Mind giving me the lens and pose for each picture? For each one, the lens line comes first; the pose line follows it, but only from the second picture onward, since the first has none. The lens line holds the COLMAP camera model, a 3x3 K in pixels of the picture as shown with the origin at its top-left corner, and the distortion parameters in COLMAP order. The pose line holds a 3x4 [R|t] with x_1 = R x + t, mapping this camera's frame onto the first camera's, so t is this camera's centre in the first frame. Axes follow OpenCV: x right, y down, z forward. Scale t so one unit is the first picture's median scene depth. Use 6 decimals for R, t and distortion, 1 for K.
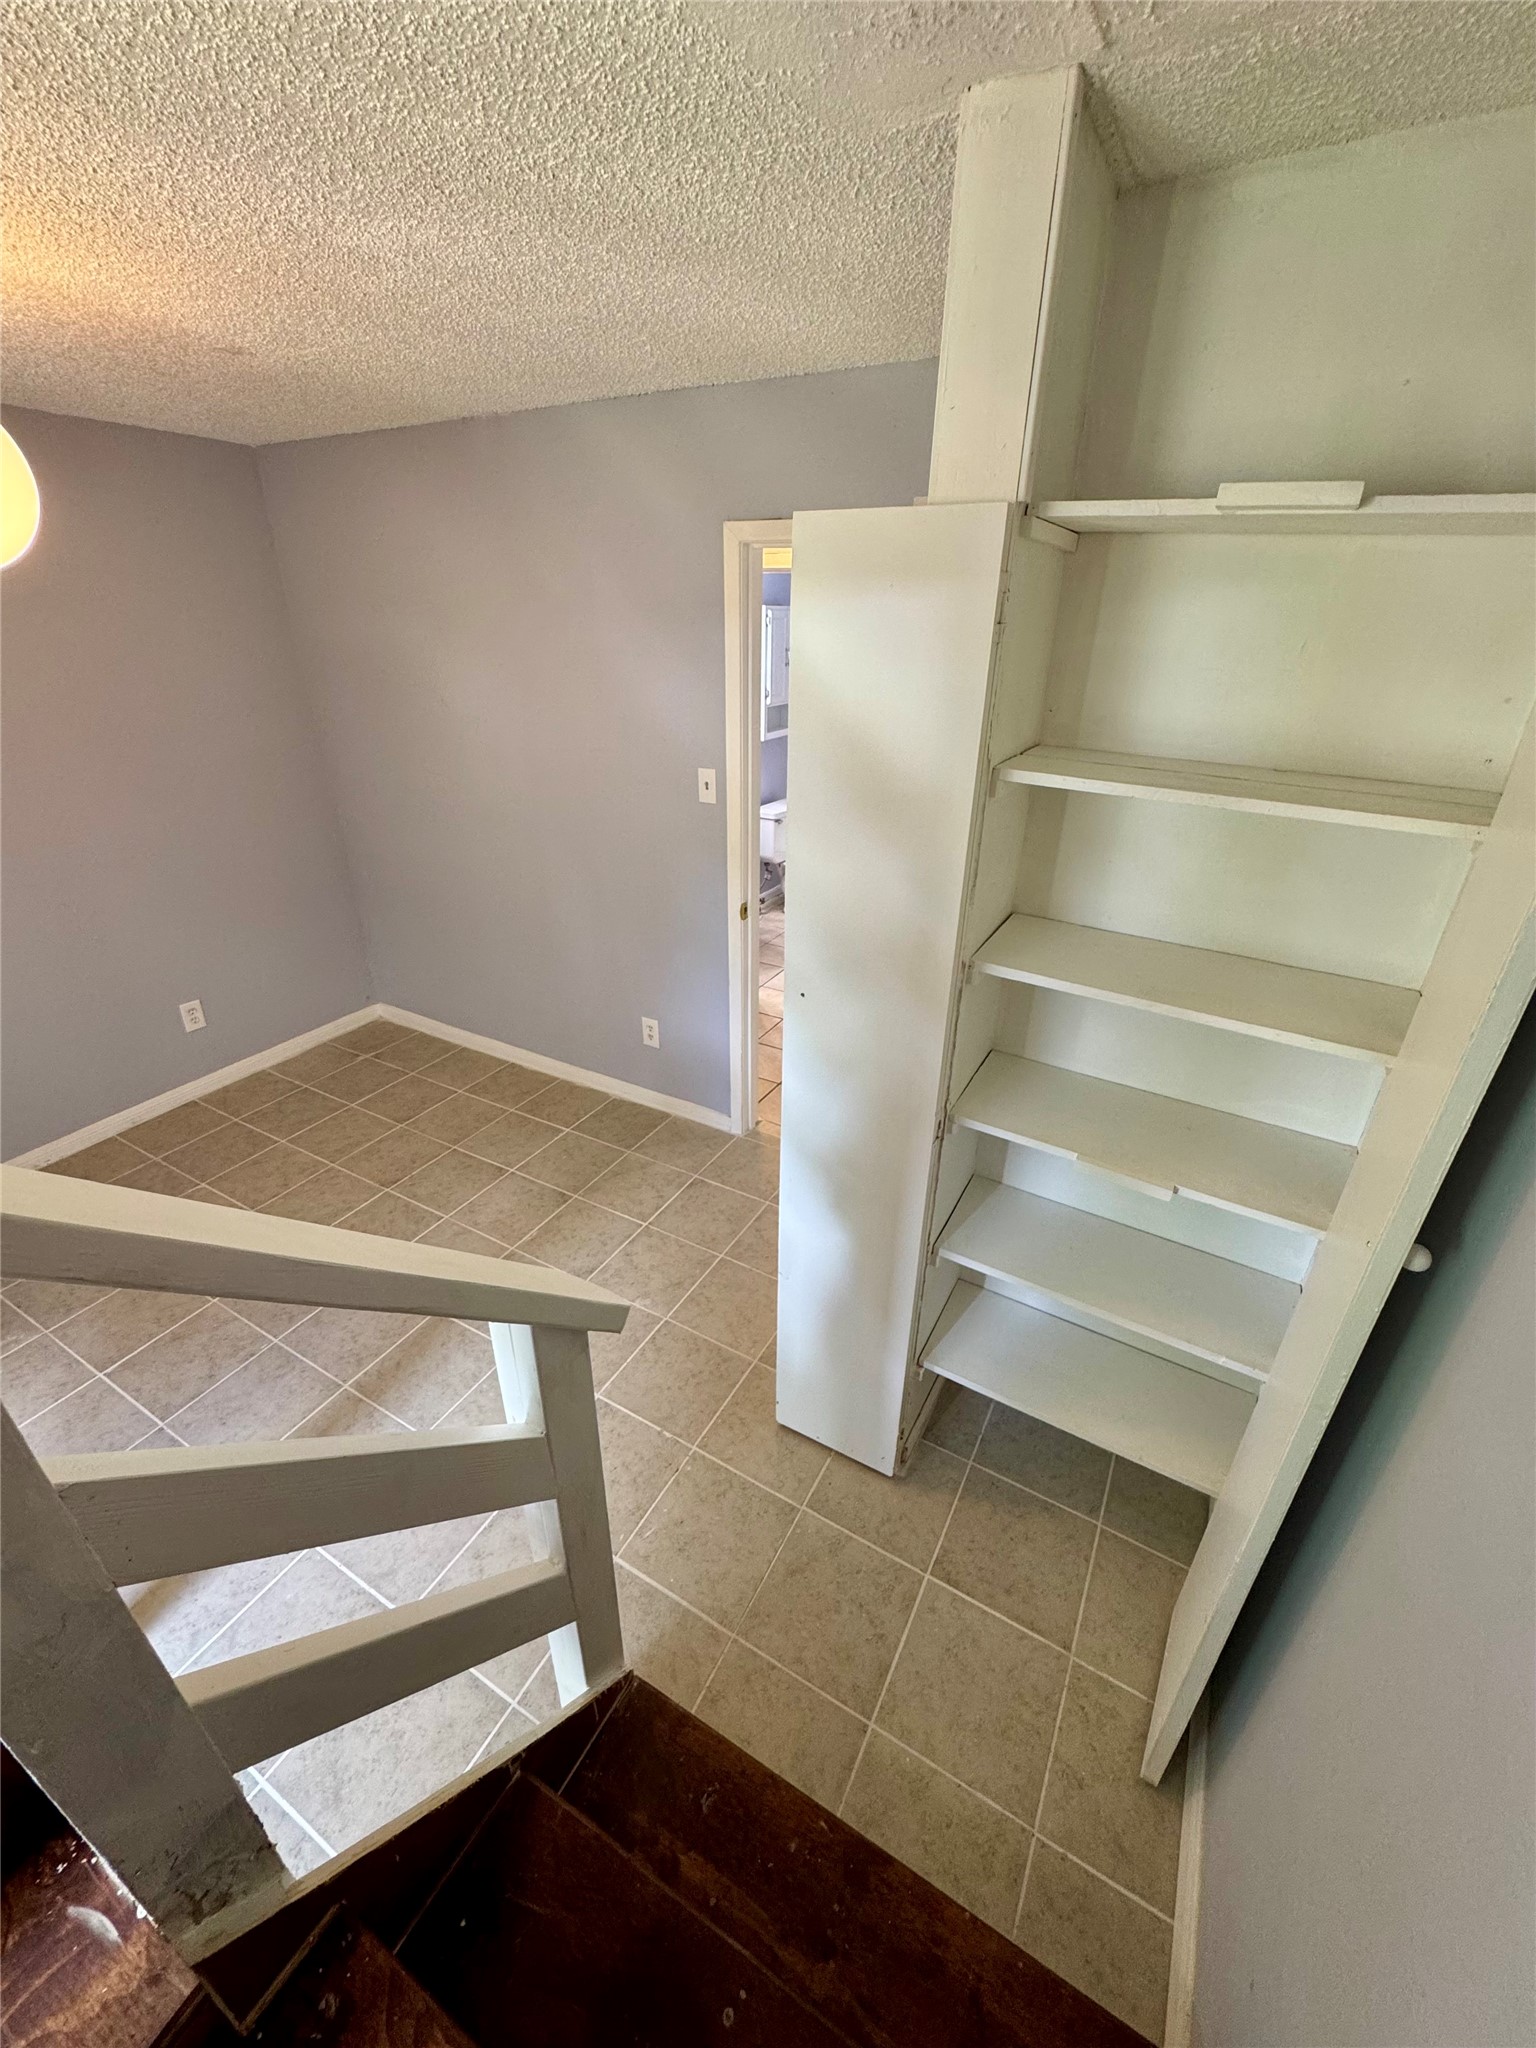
lens RADIAL K [[817.7, 0, 771.8], [0, 817.7, 1025.6], [0, 0, 1]] dist [-0.003578, 0.000627]
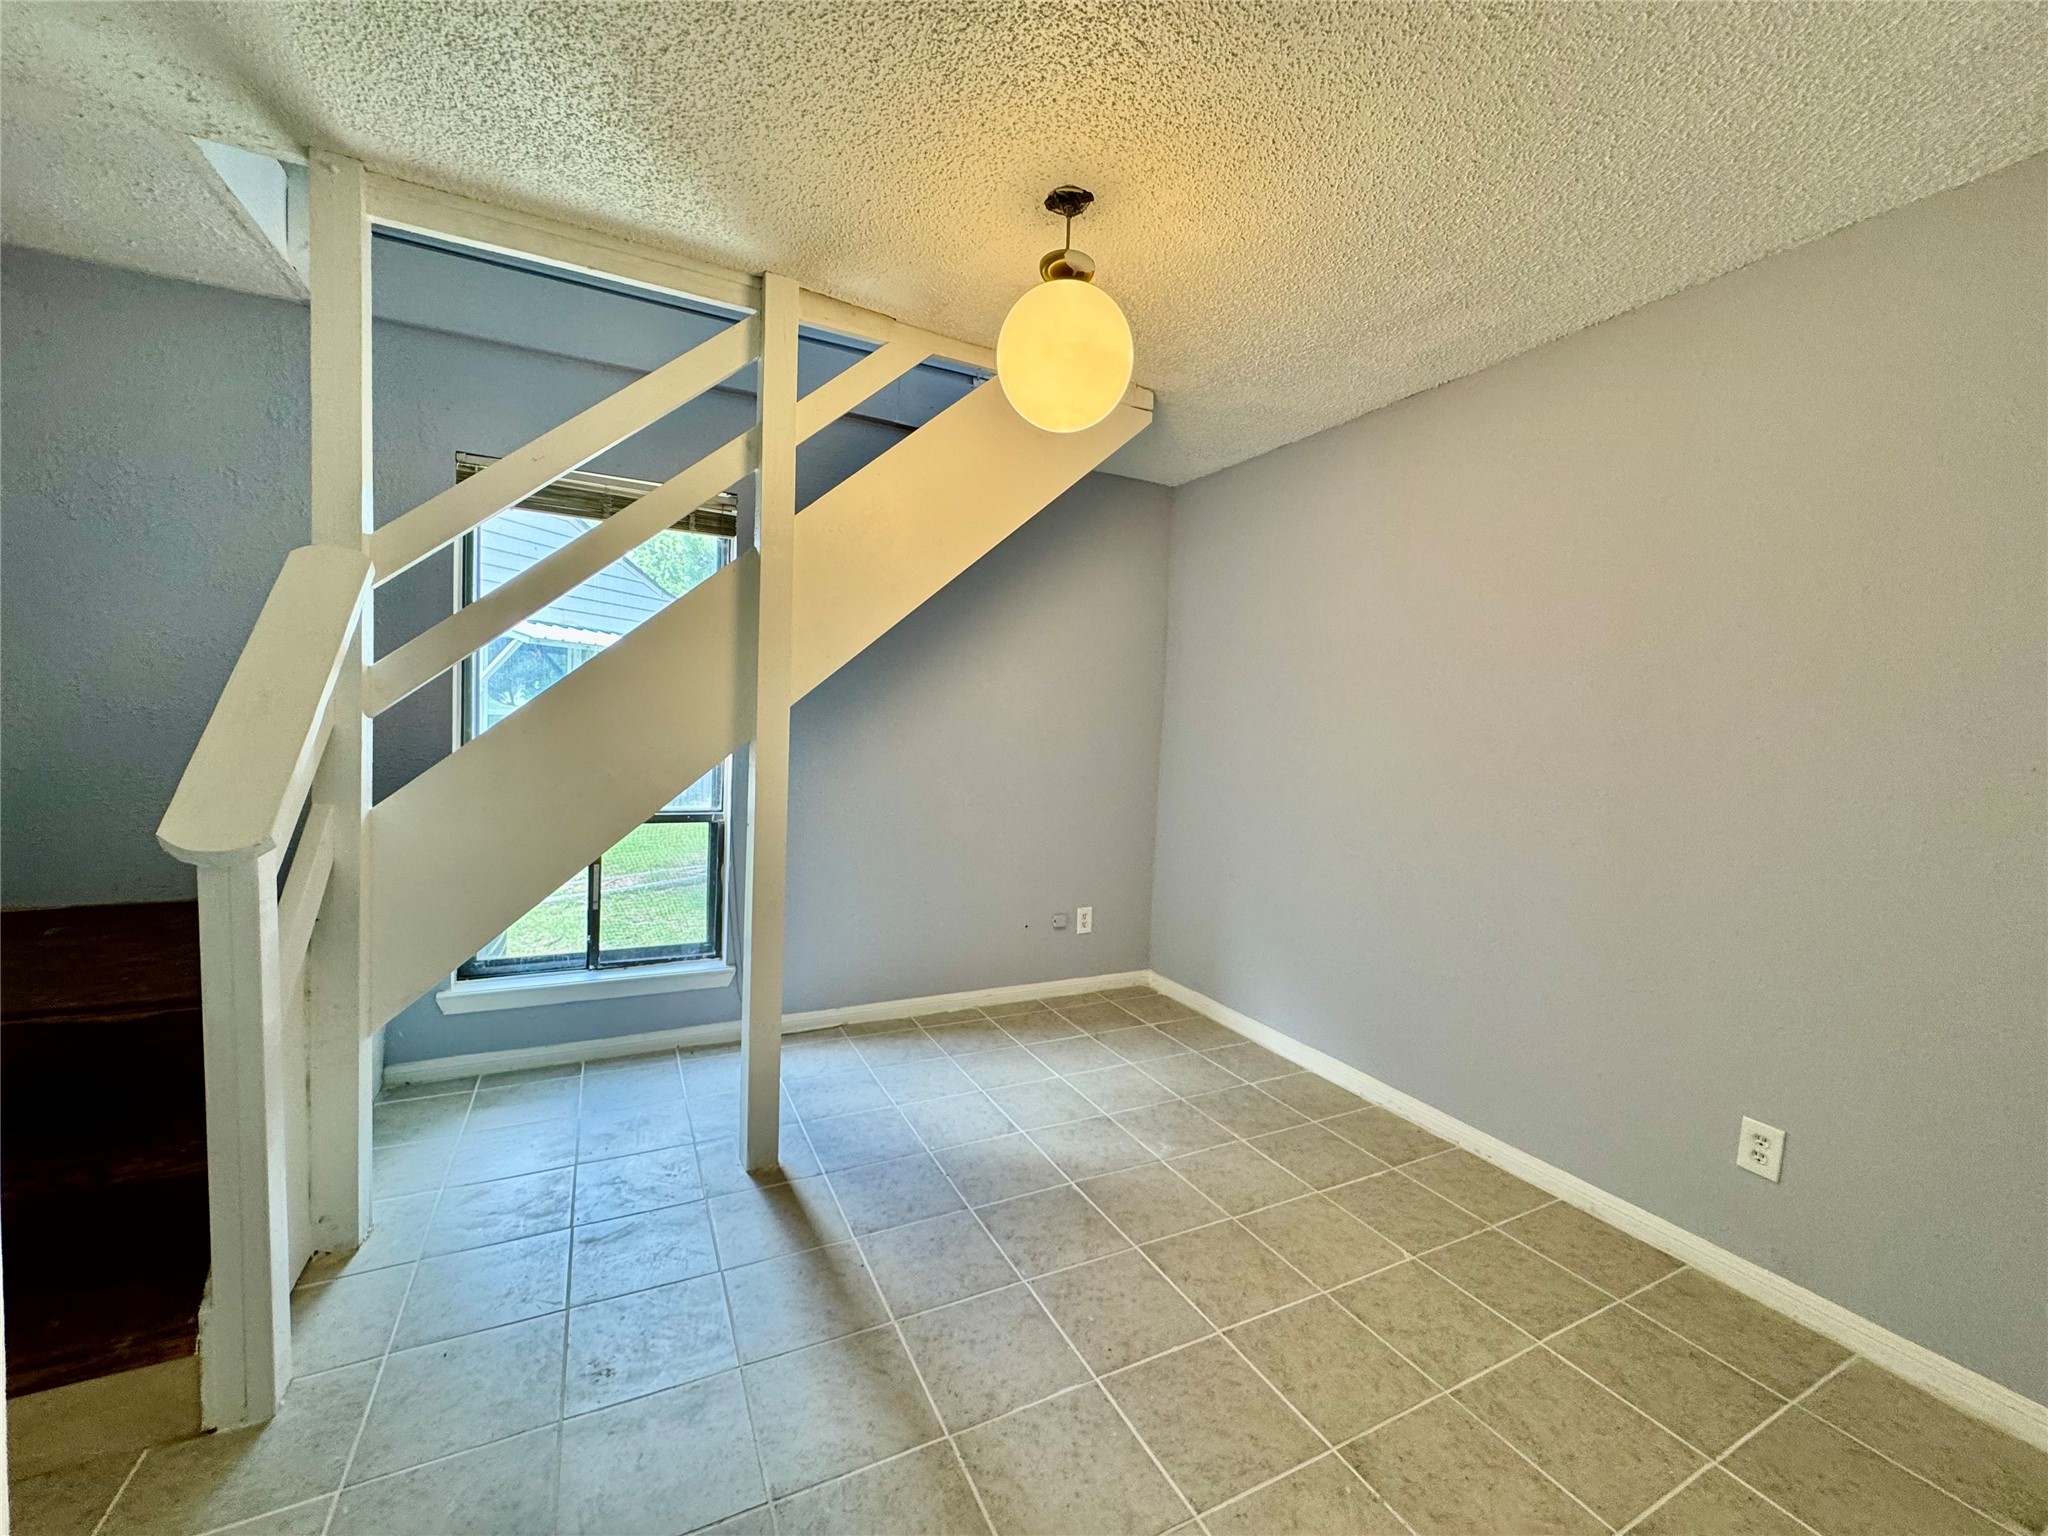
lens RADIAL K [[817.7, 0, 1023.0], [0, 817.7, 769.0], [0, 0, 1]] dist [-0.003578, 0.000627]
pose [[-0.551977, 0.017324, -0.833679, 0.031950], [-0.416230, 0.860598, 0.293468, -0.190001], [0.722547, 0.508990, -0.467820, 0.765379]]
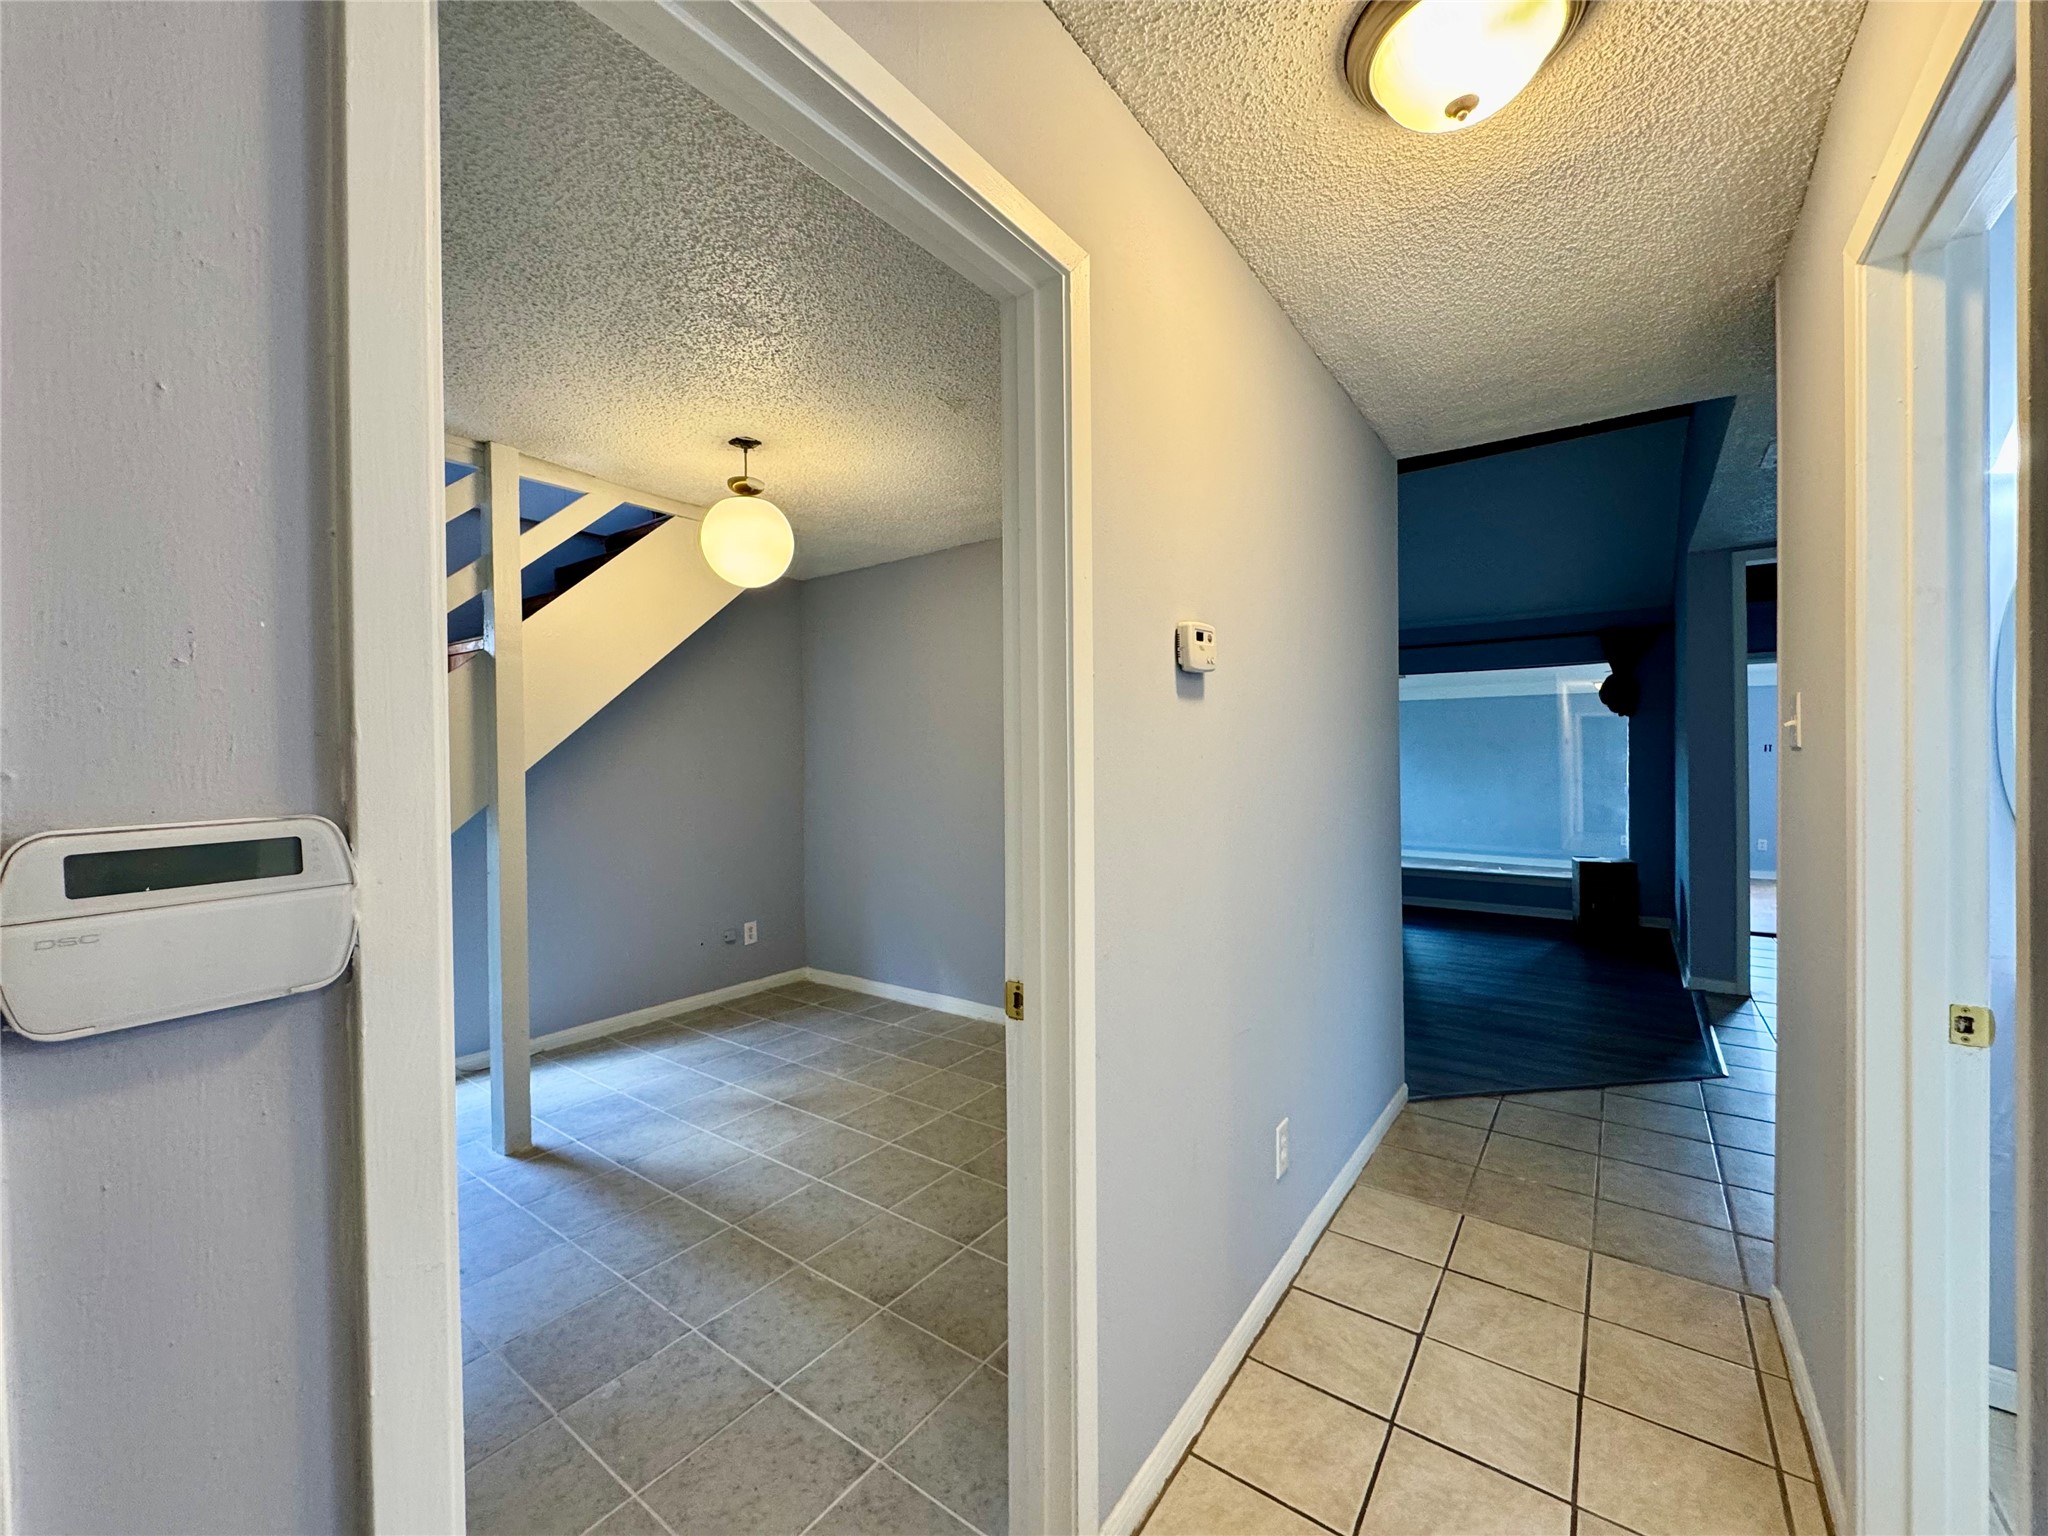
lens RADIAL K [[817.7, 0, 1020.7], [0, 817.7, 765.4], [0, 0, 1]] dist [-0.003578, 0.000627]
pose [[-0.122346, -0.003388, -0.992482, 0.356444], [-0.436658, 0.898194, 0.050762, -0.234510], [0.891269, 0.439586, -0.111370, 0.837825]]
